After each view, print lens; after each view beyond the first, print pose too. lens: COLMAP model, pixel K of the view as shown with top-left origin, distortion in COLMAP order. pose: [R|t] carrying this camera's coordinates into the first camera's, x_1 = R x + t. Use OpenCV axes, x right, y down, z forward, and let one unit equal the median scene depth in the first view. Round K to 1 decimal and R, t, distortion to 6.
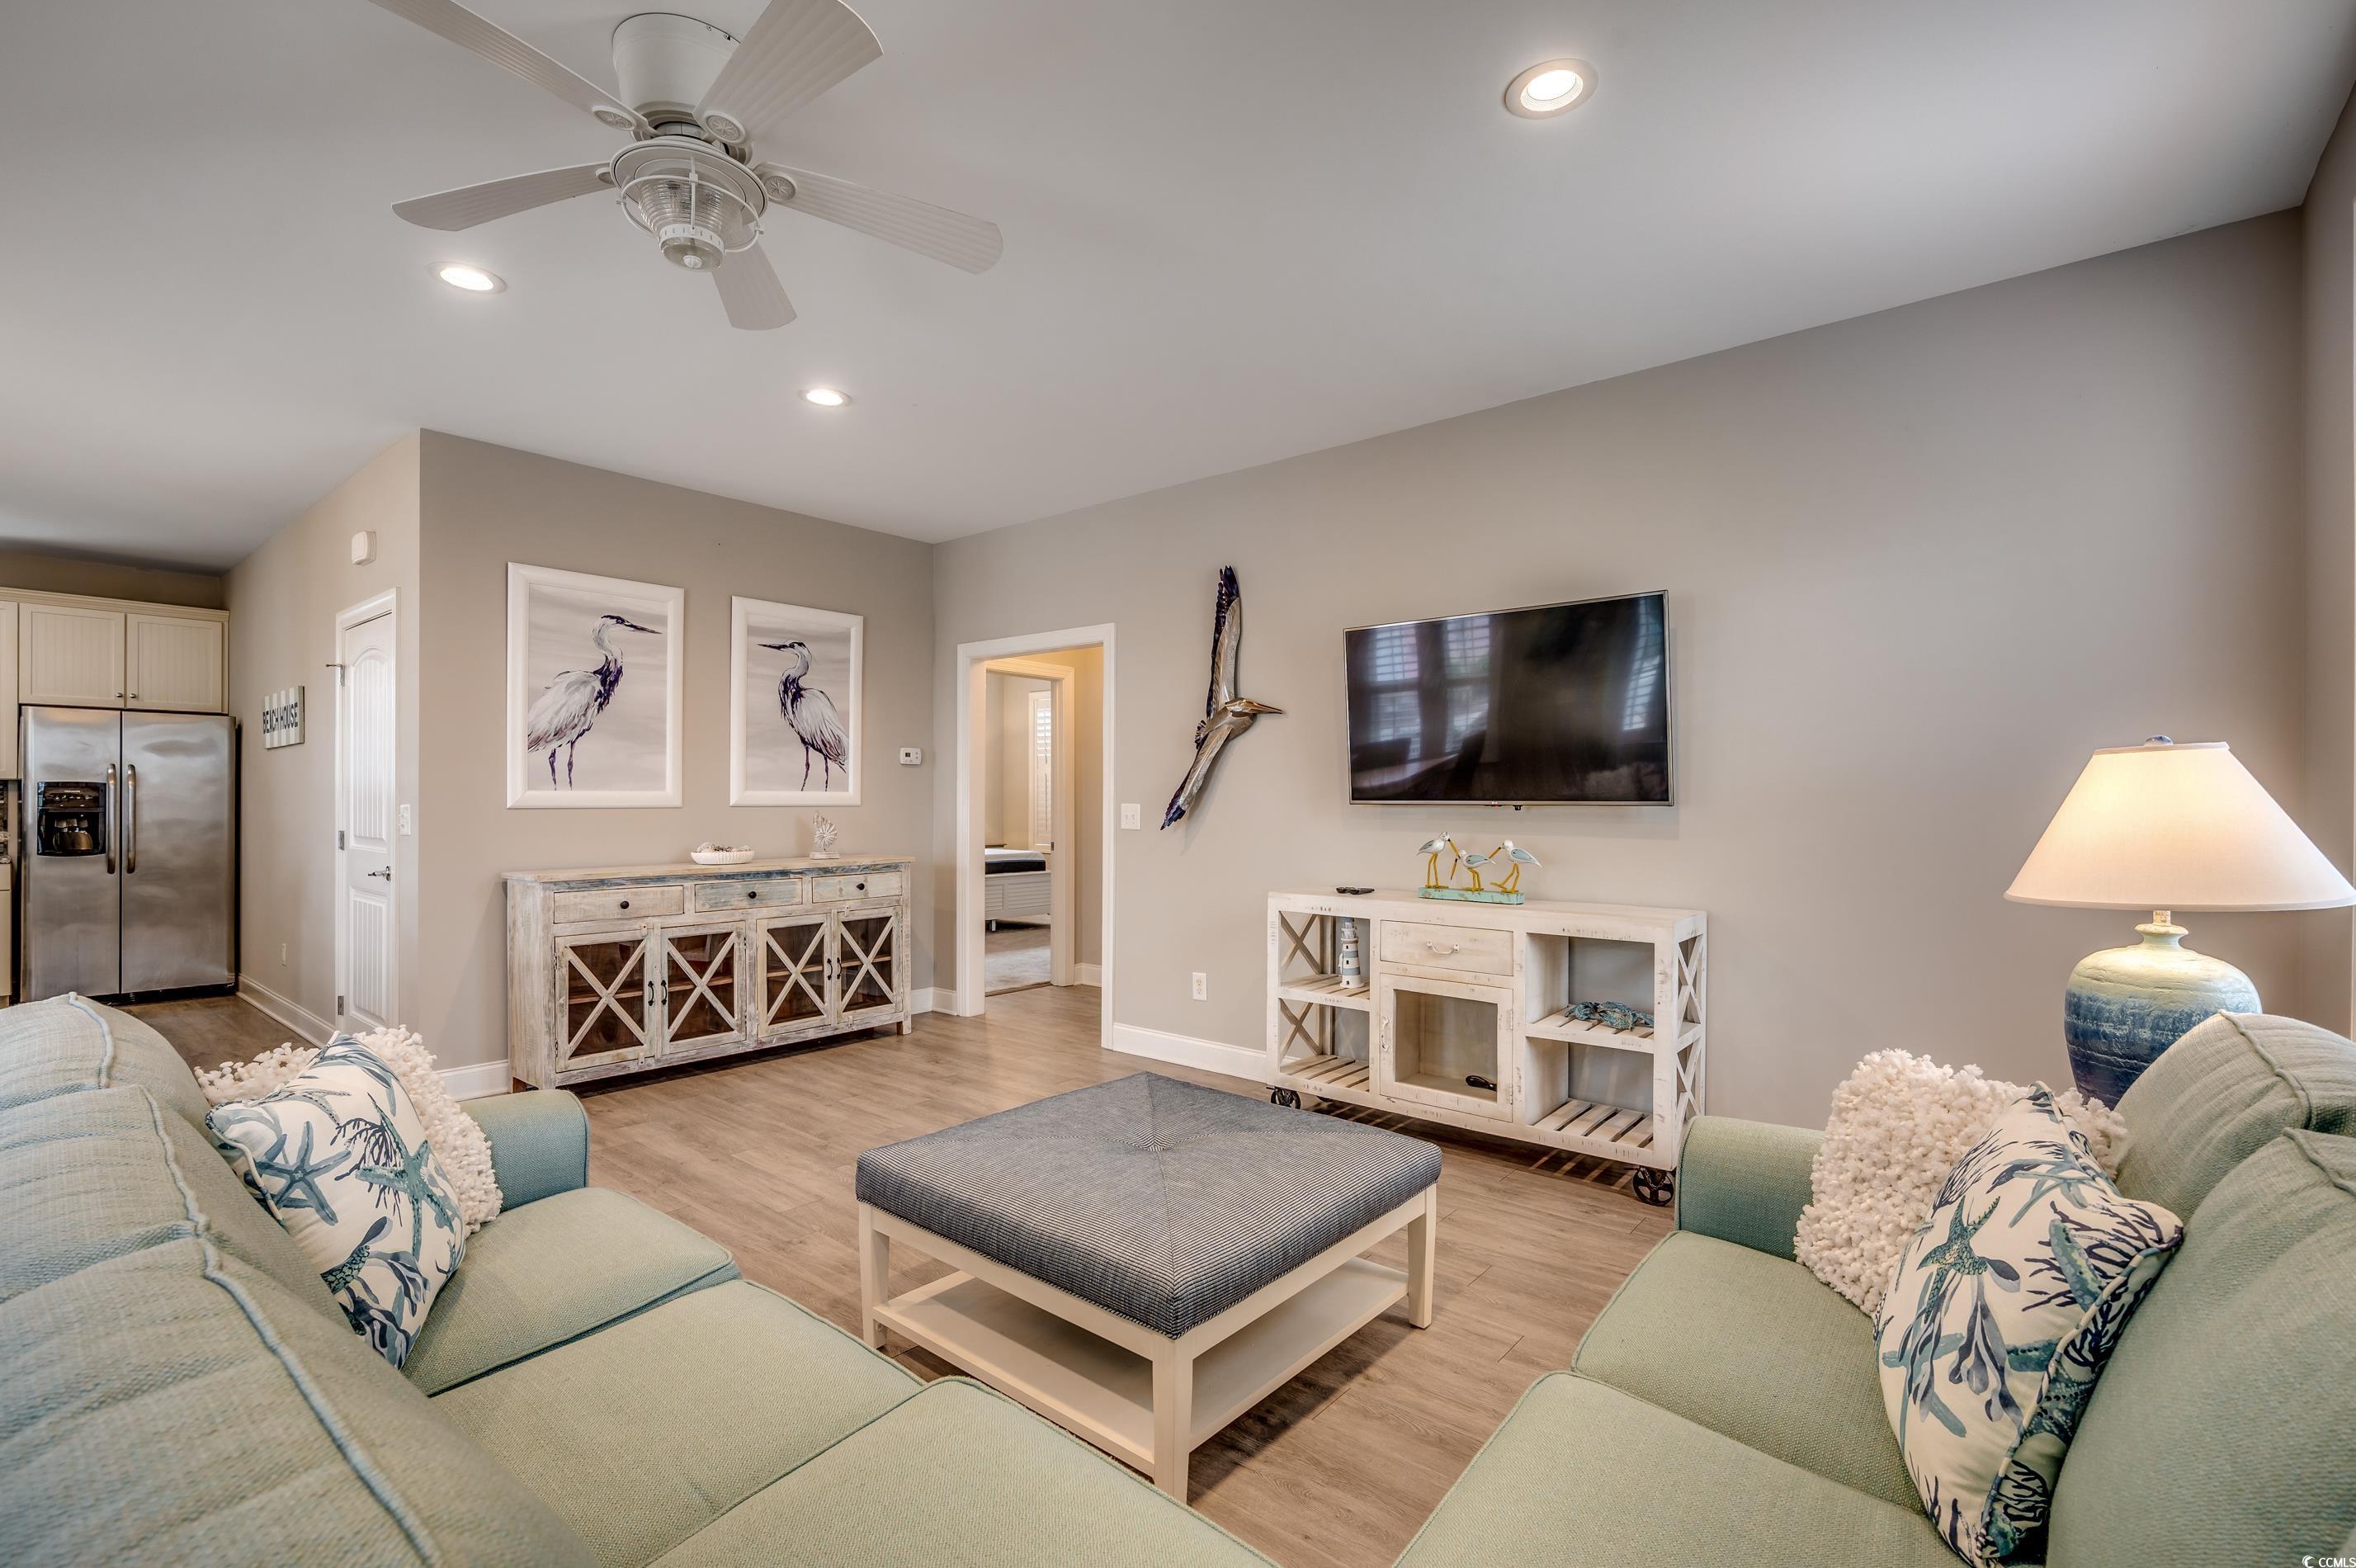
lens RADIAL K [[1051.5, 0, 1173.2], [0, 1051.5, 795.1], [0, 0, 1]] dist [-0.000559, -0.000653]
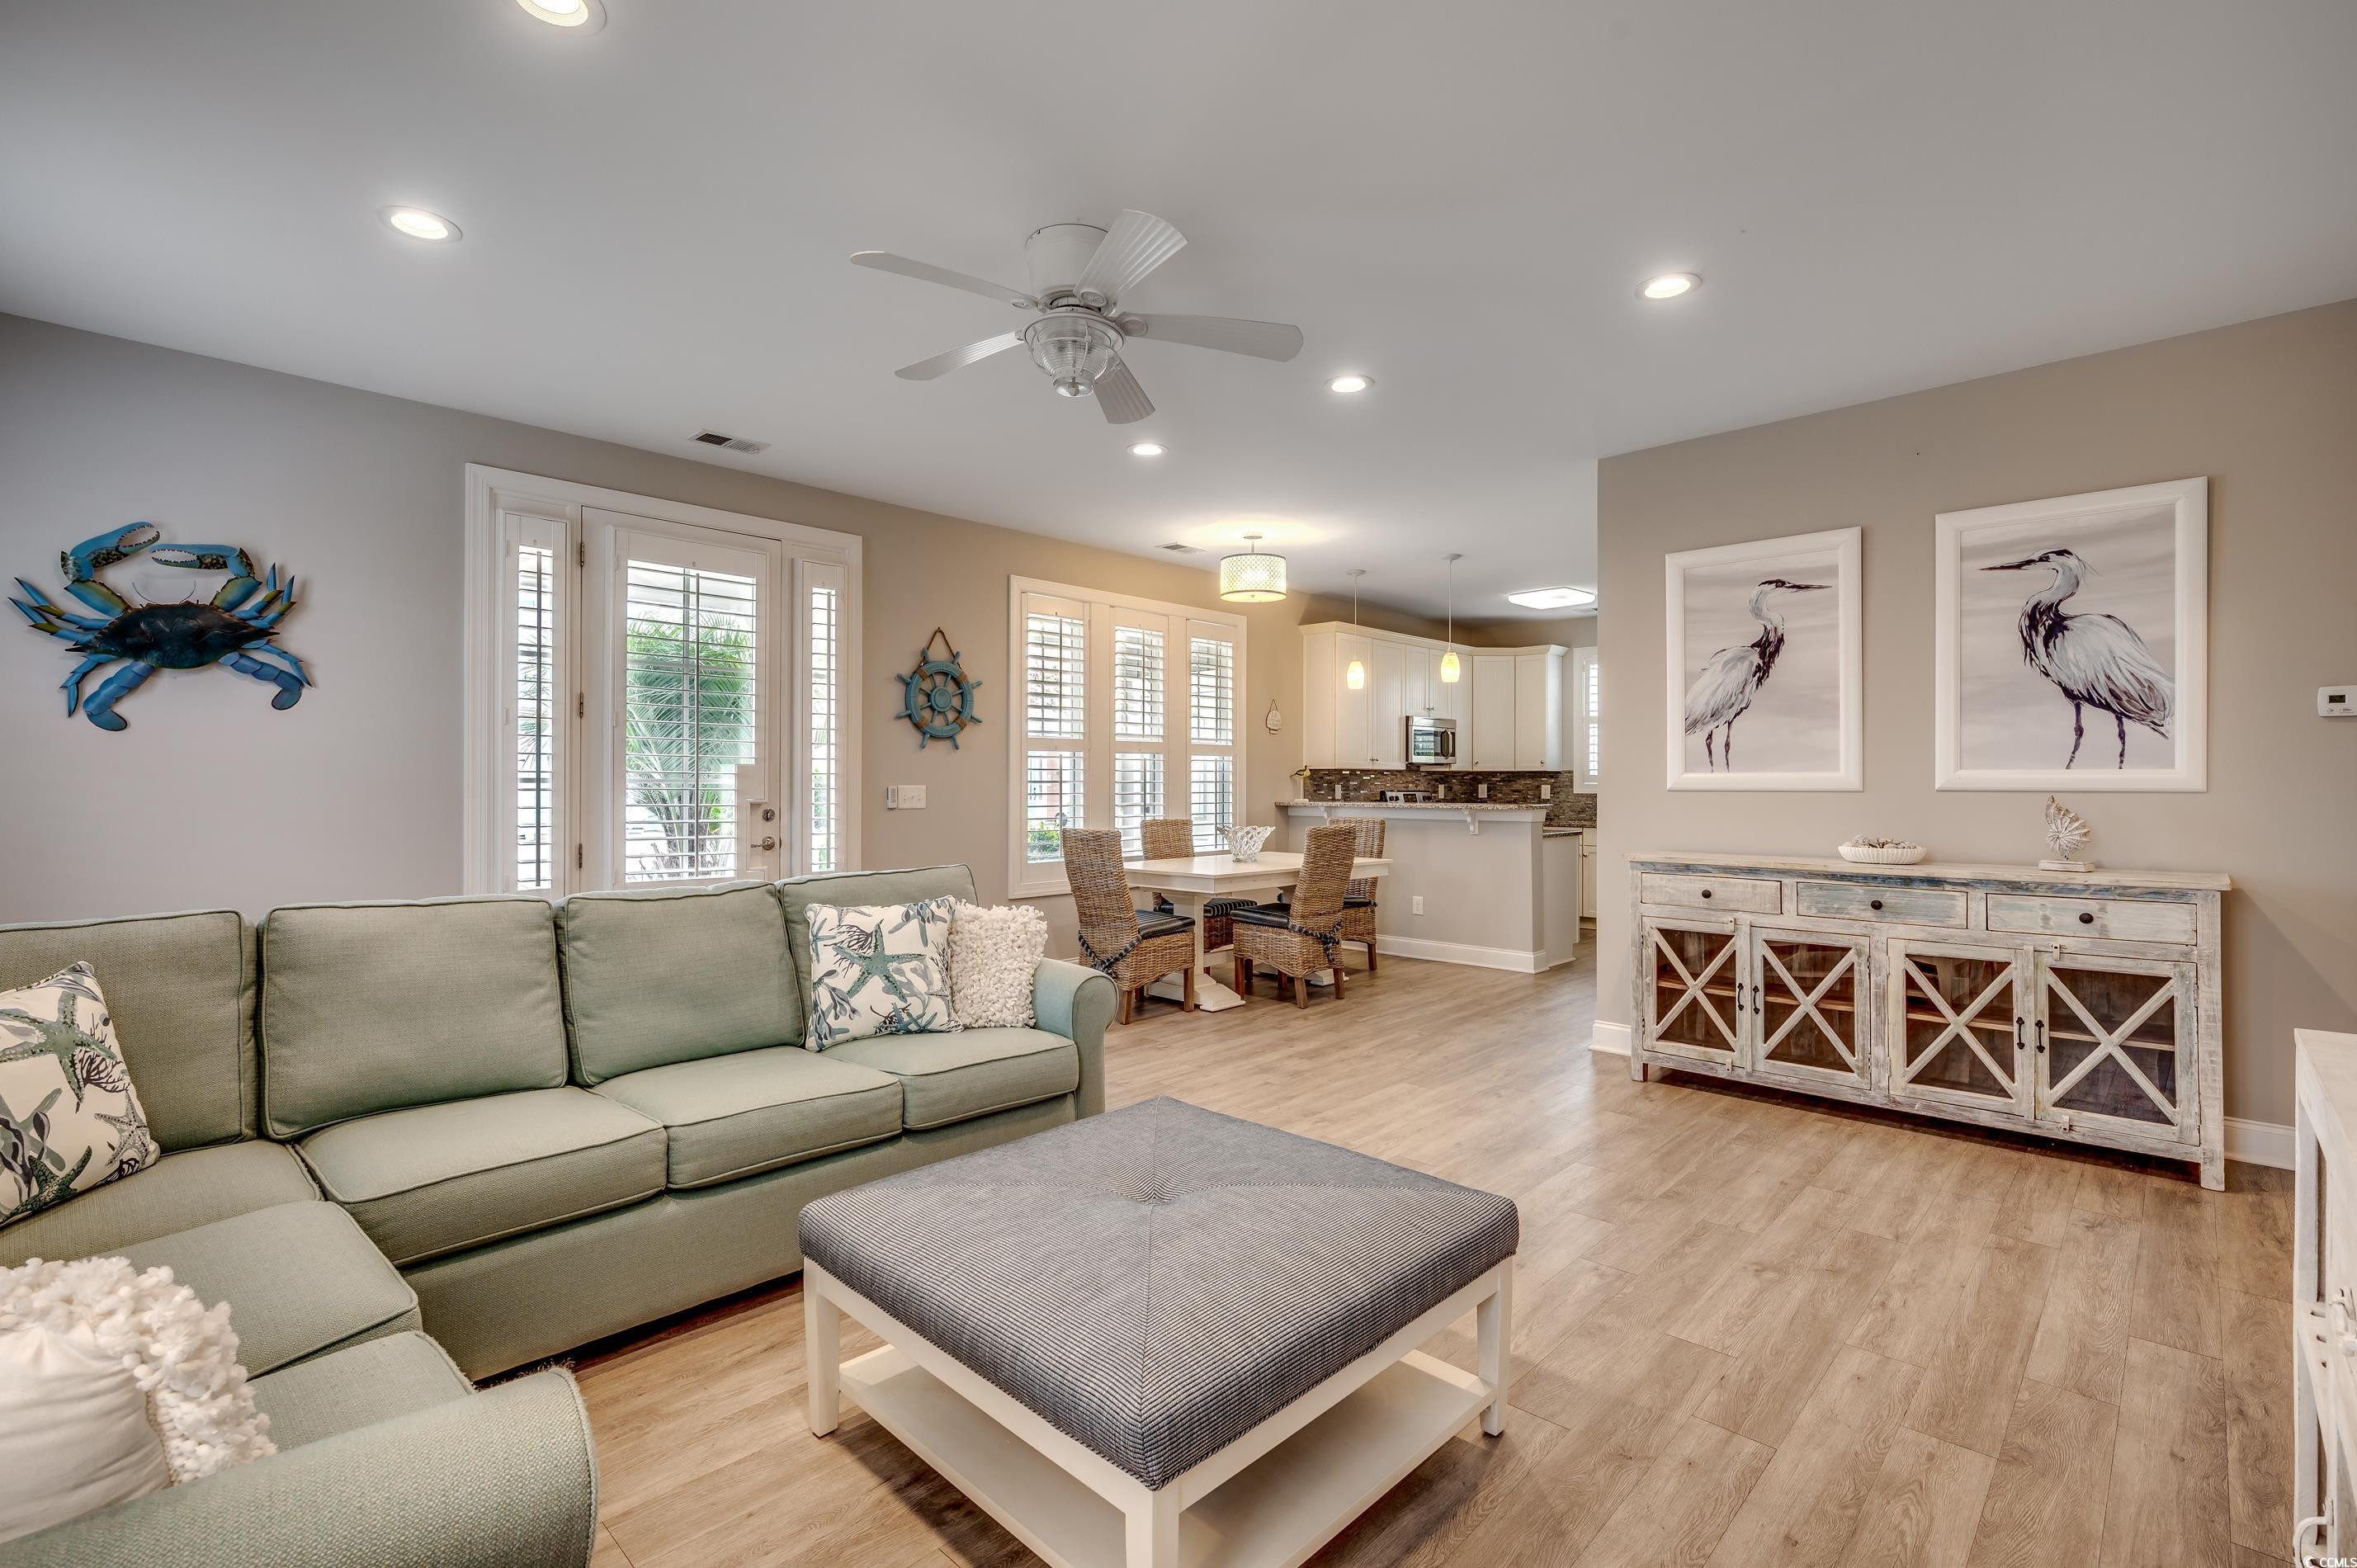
lens RADIAL K [[1052.0, 0, 1179.4], [0, 1052.0, 775.5], [0, 0, 1]] dist [-0.000559, -0.000653]
pose [[-0.056299, -0.009895, -0.998365, 0.394559], [0.001692, 0.999949, -0.010006, 0.006874], [0.998413, -0.002253, -0.056280, 0.524235]]
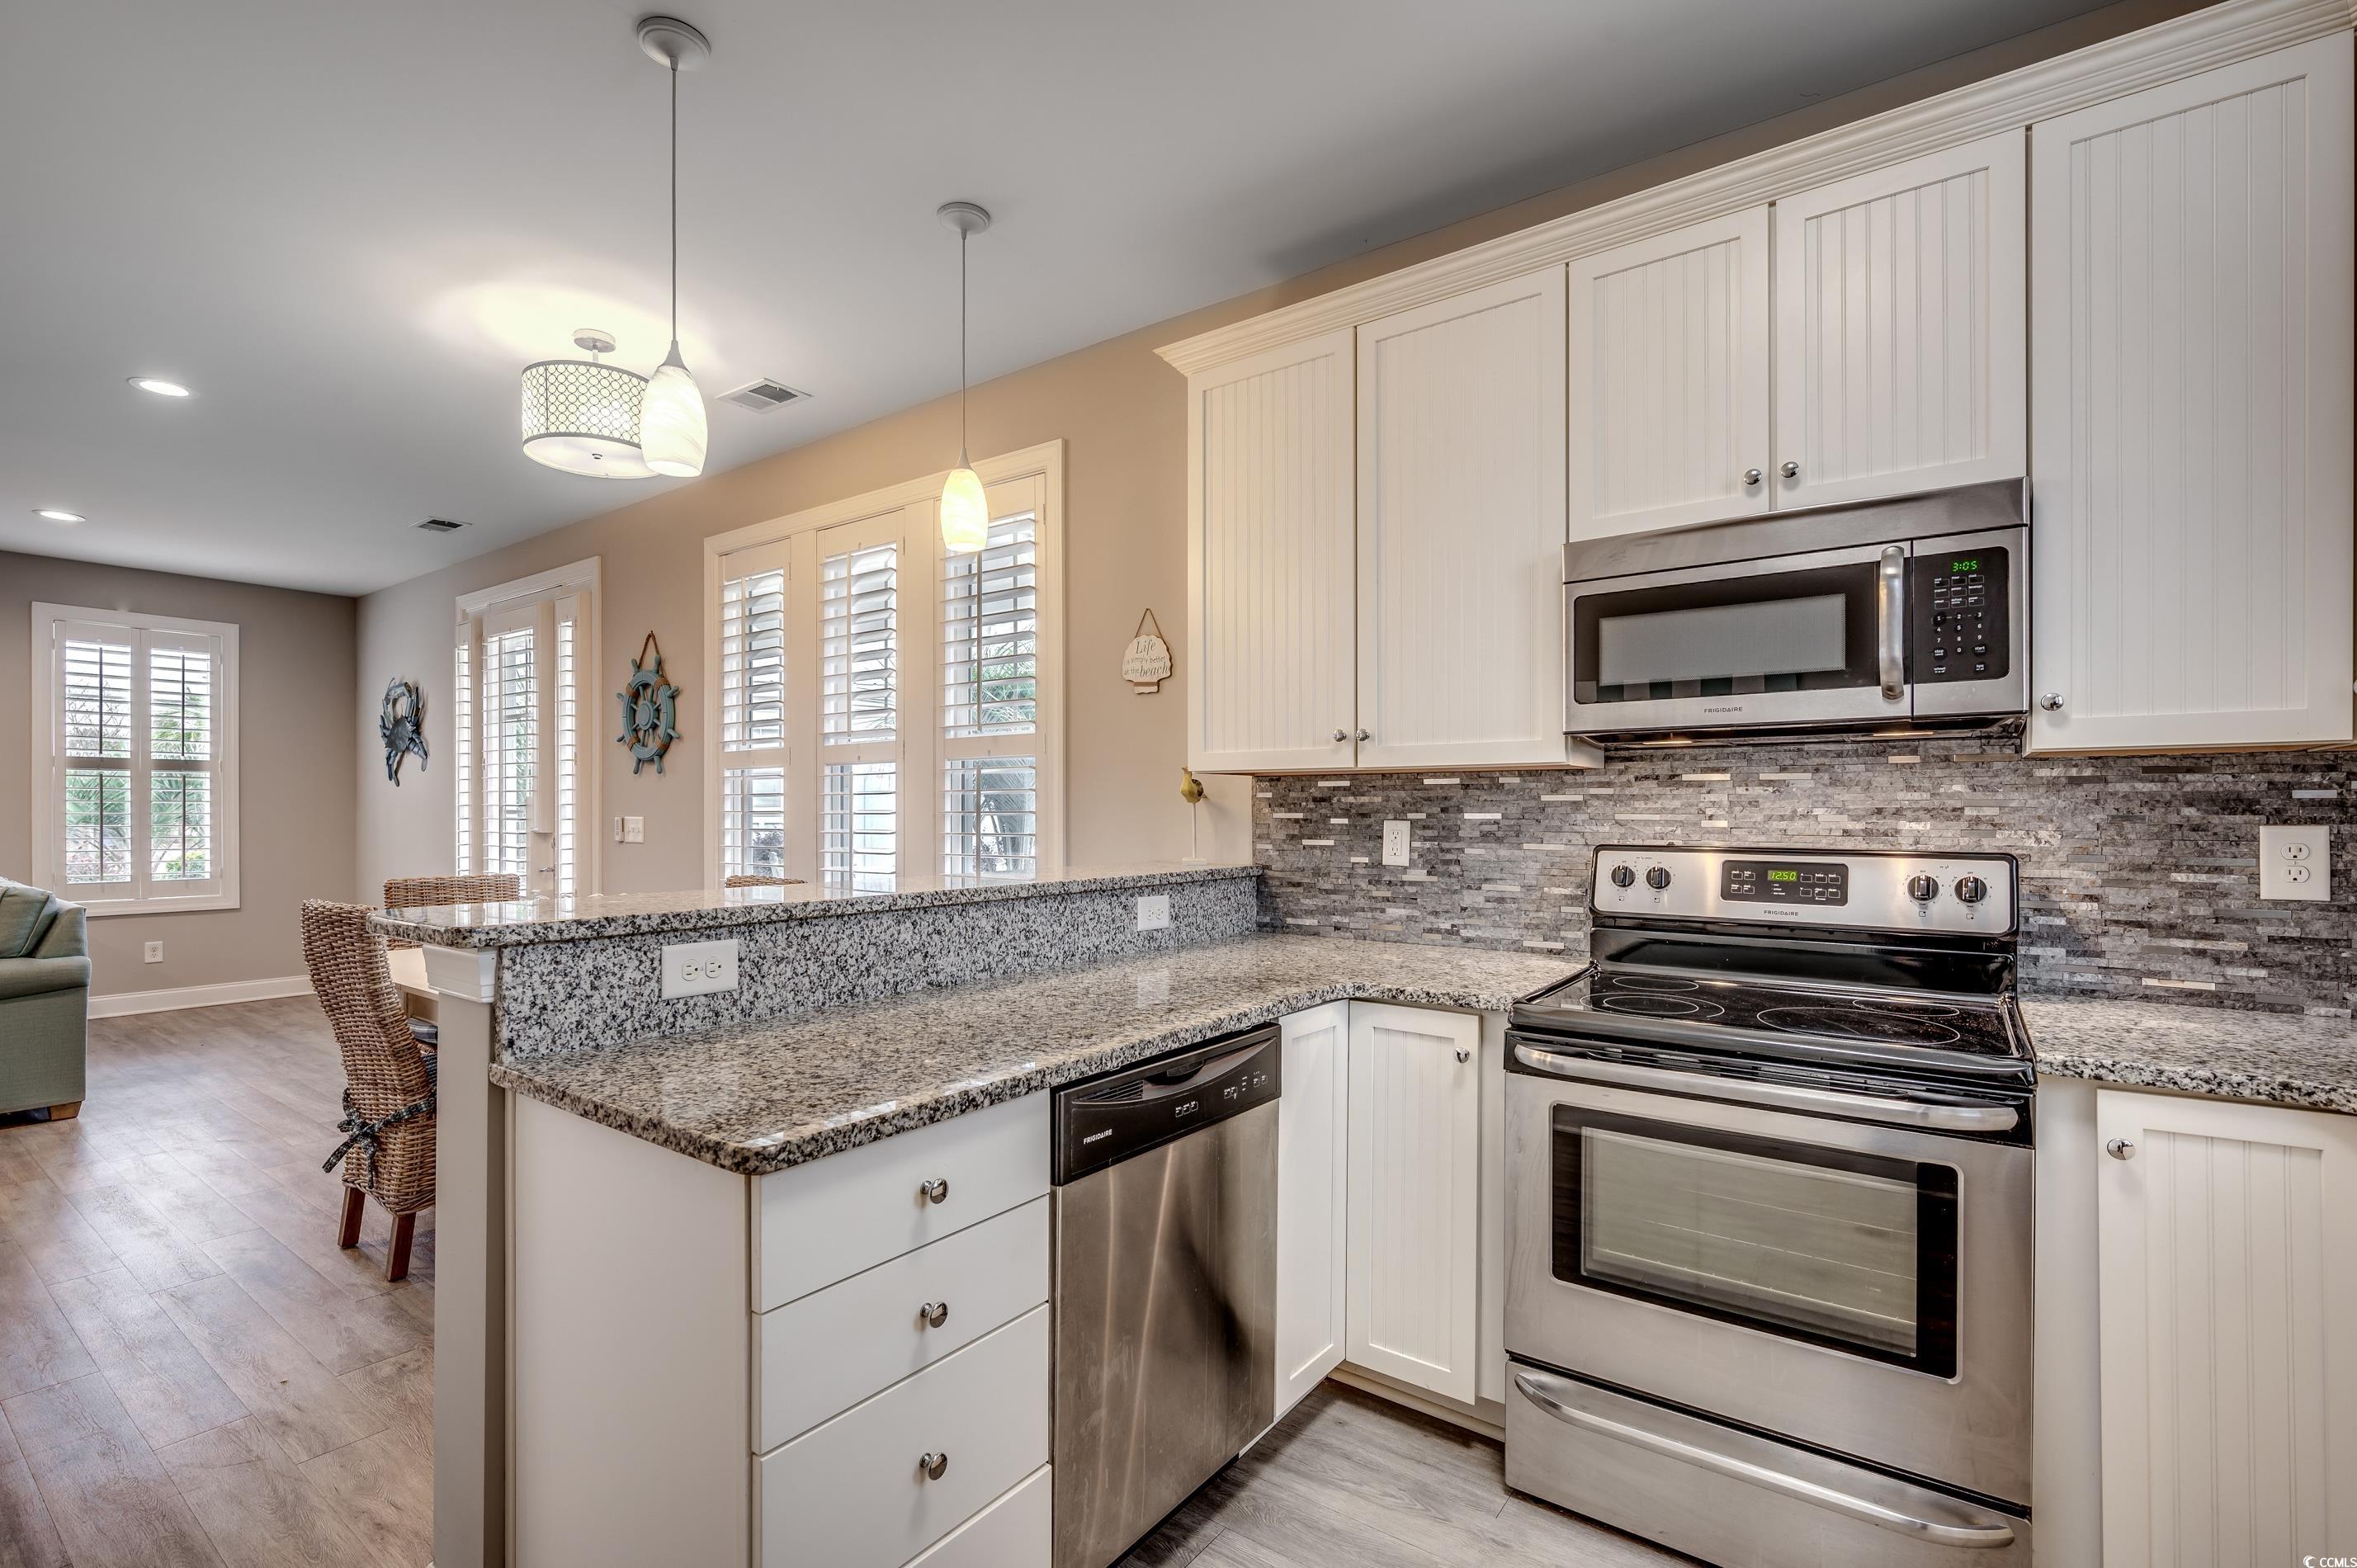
lens RADIAL K [[1052.0, 0, 1167.6], [0, 1052.0, 811.4], [0, 0, 1]] dist [-0.000559, -0.000653]
pose [[-0.996750, -0.003245, -0.080491, -1.227910], [-0.002966, 0.999989, -0.003589, 0.002556], [0.080502, -0.003339, -0.996749, 1.250972]]
